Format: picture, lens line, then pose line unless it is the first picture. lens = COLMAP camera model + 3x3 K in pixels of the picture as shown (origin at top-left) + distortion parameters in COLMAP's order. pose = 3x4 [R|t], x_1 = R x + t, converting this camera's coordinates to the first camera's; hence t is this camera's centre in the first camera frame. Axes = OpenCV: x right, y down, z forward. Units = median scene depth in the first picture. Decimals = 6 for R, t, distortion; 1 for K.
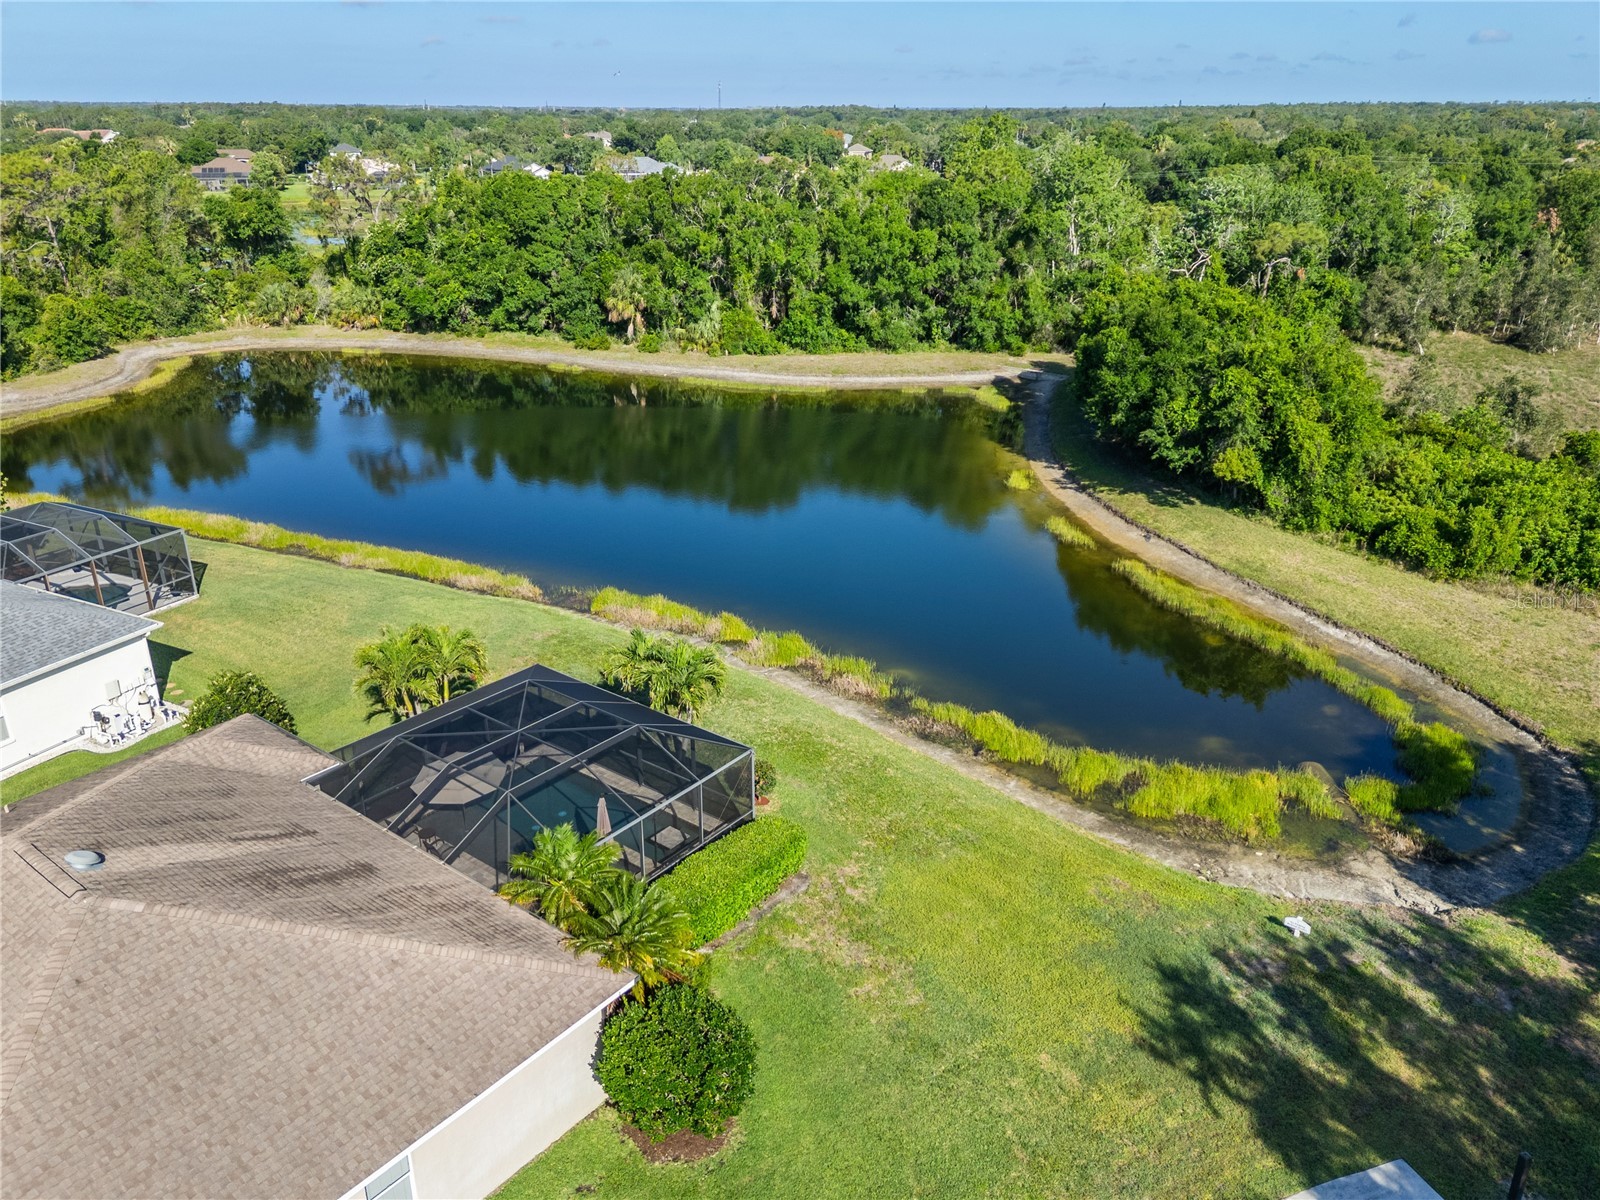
lens RADIAL K [[1190.2, 0, 800.0], [0, 1190.2, 600.0], [0, 0, 1]] dist [0.098996, -0.109623]
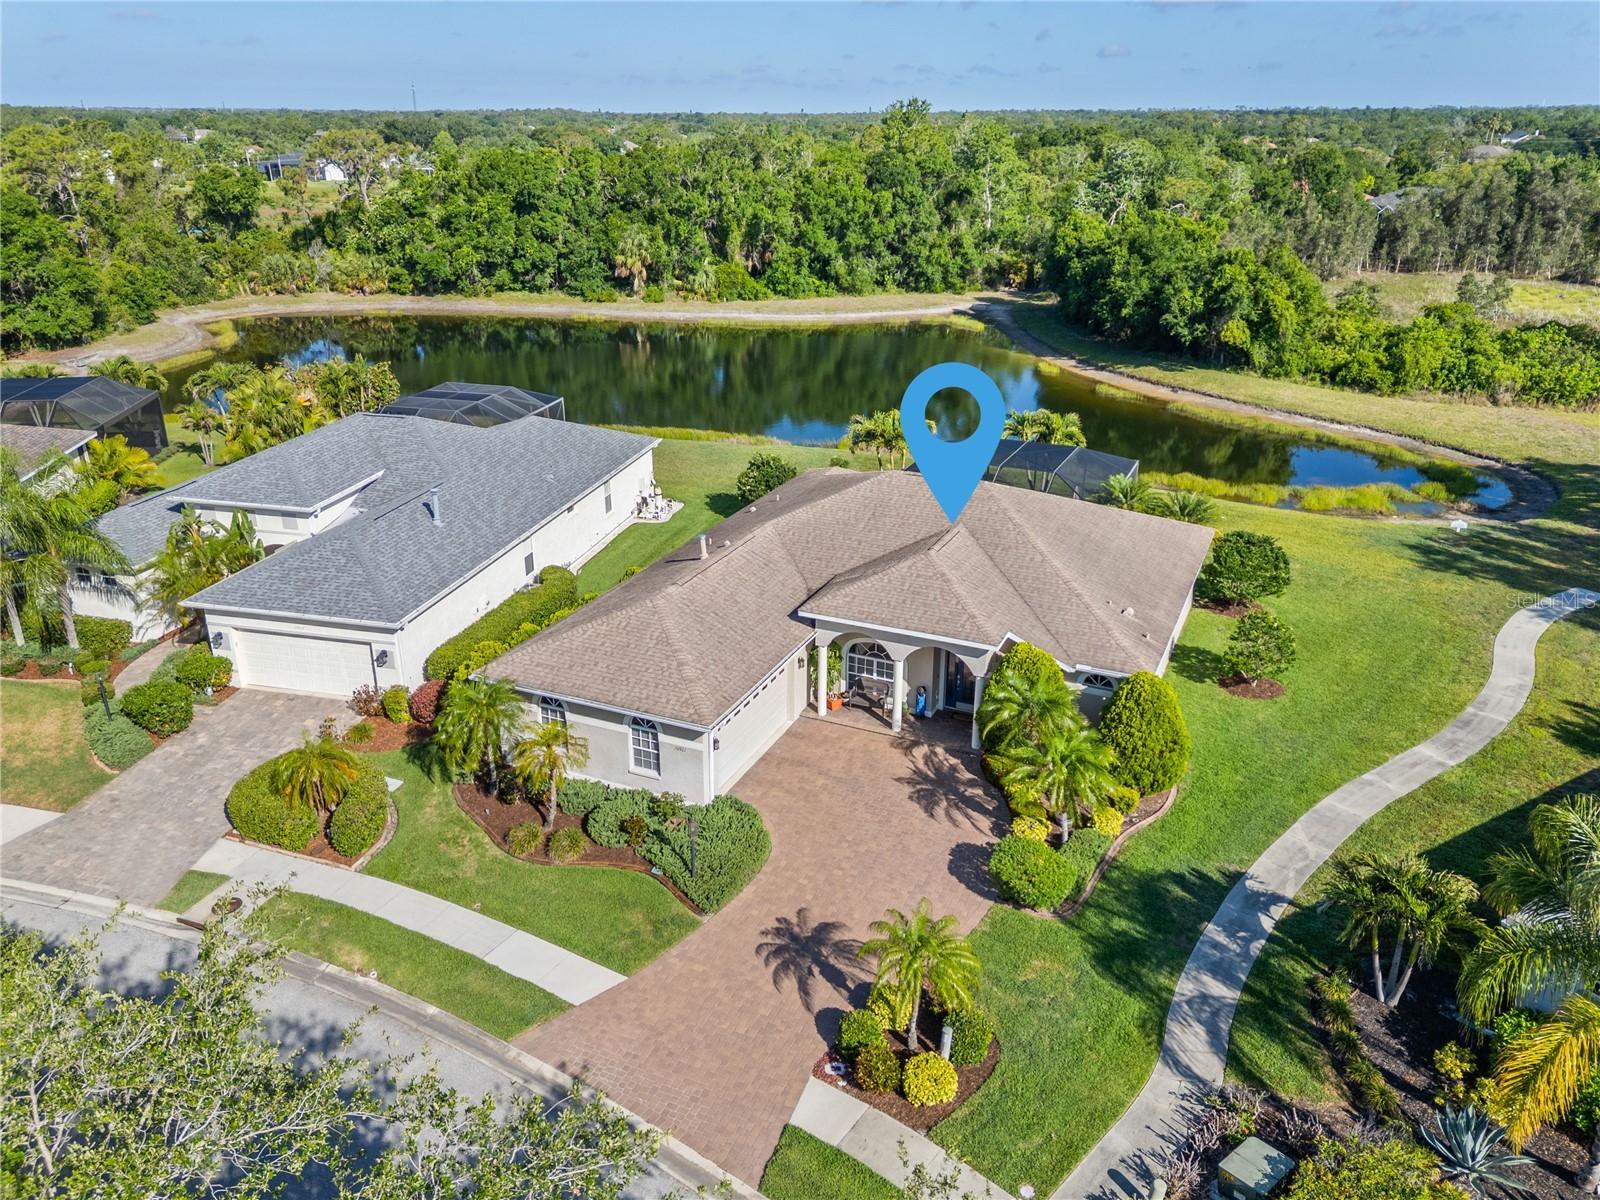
lens RADIAL K [[1183.5, 0, 800.0], [0, 1183.5, 600.0], [0, 0, 1]] dist [0.095615, -0.106135]
pose [[0.971219, -0.088505, 0.221135, -0.276087], [0.088859, 0.996009, 0.008370, 0.083290], [-0.220993, 0.011521, 0.975207, -0.150200]]
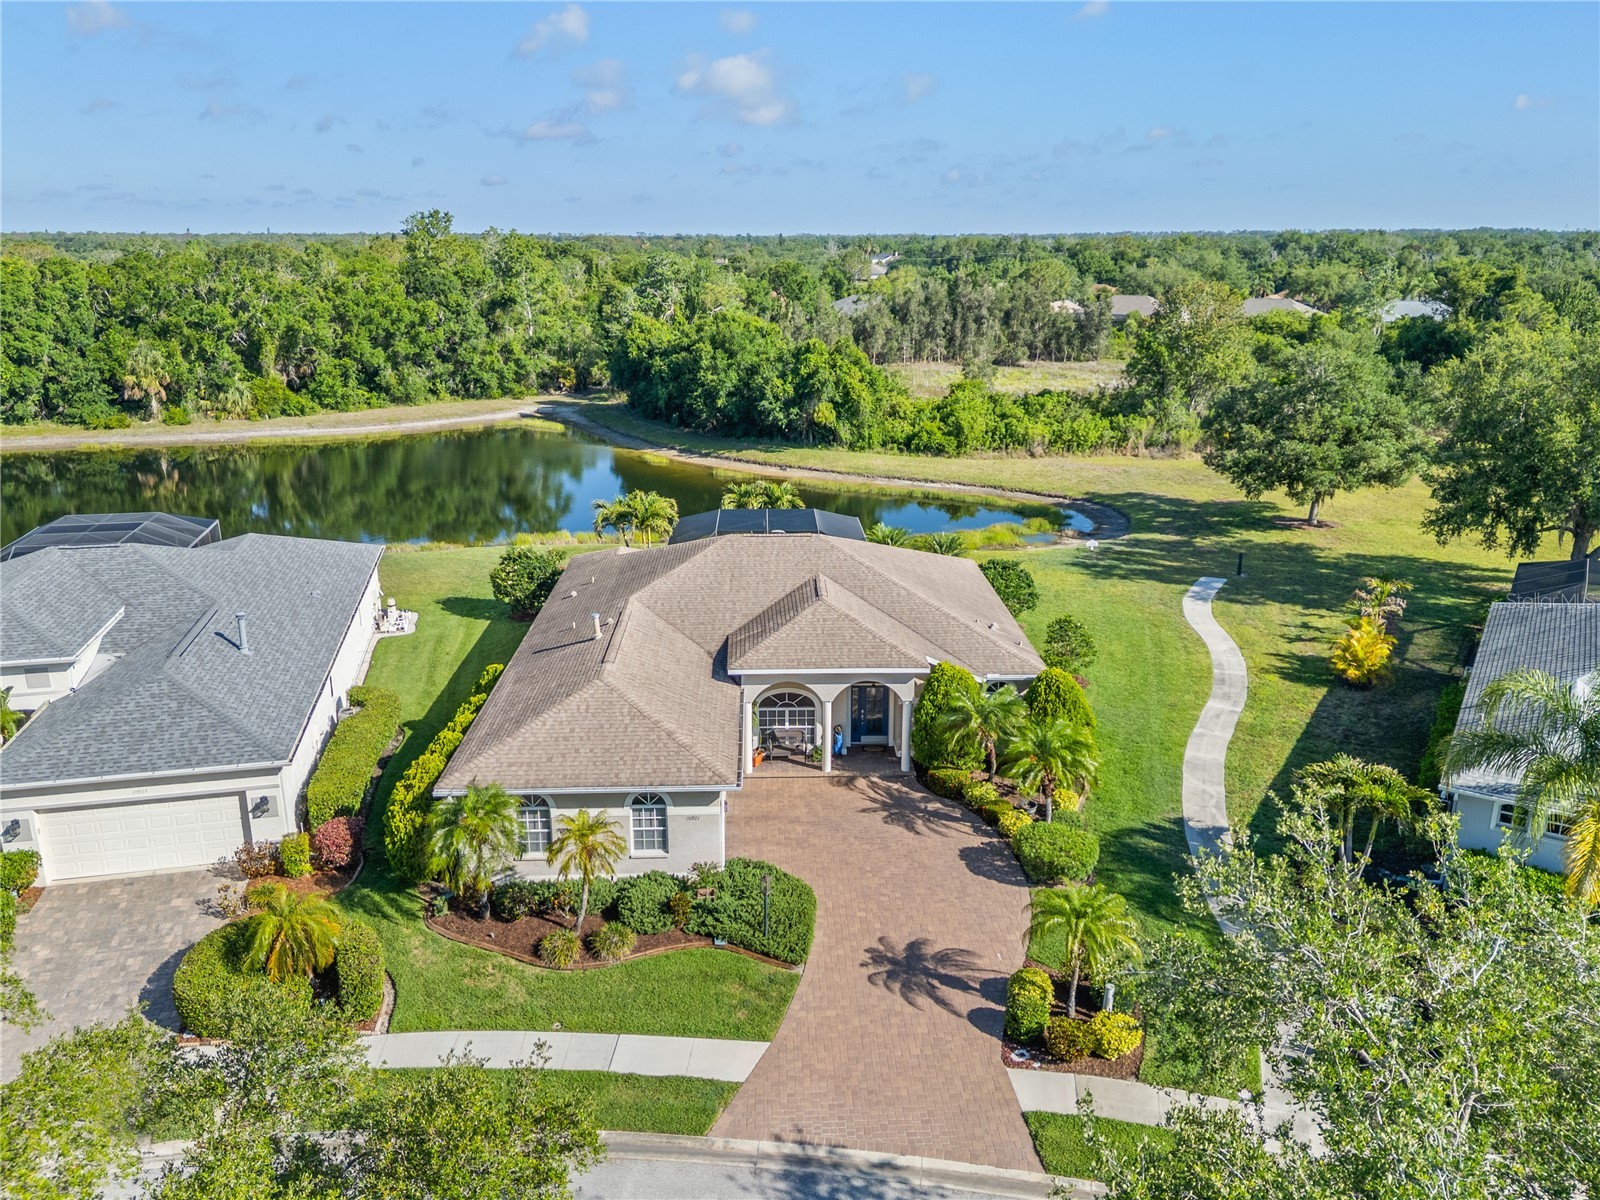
lens RADIAL K [[1190.2, 0, 800.0], [0, 1190.2, 600.0], [0, 0, 1]] dist [0.098996, -0.109623]
pose [[0.765914, -0.186062, 0.615432, -0.394058], [0.243658, 0.969809, -0.010036, 0.078056], [-0.594985, 0.157642, 0.788126, -0.105570]]
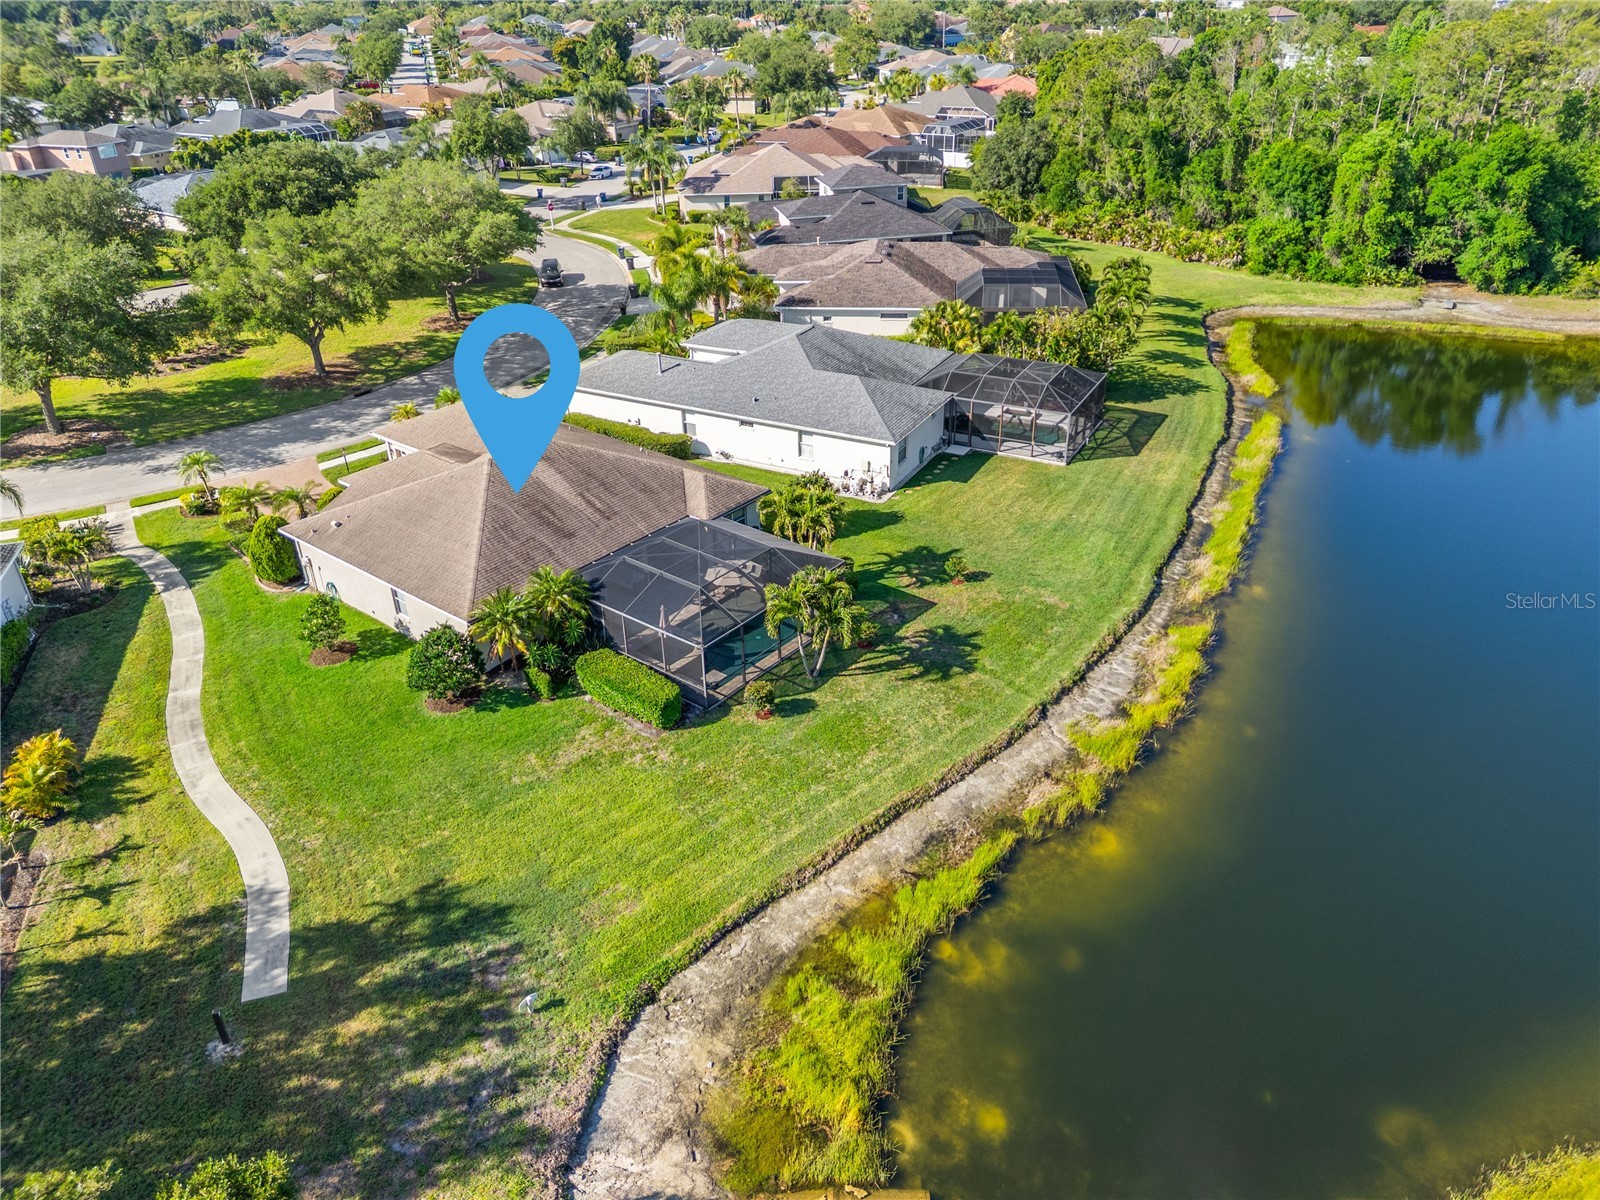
lens RADIAL K [[1129.2, 0, 800.0], [0, 1129.2, 600.0], [0, 0, 1]] dist [0.079115, -0.076044]
pose [[-0.017075, 0.492723, -0.870018, 0.339481], [-0.357752, 0.809528, 0.465487, -0.180664], [0.933660, 0.319199, 0.162450, 0.283186]]
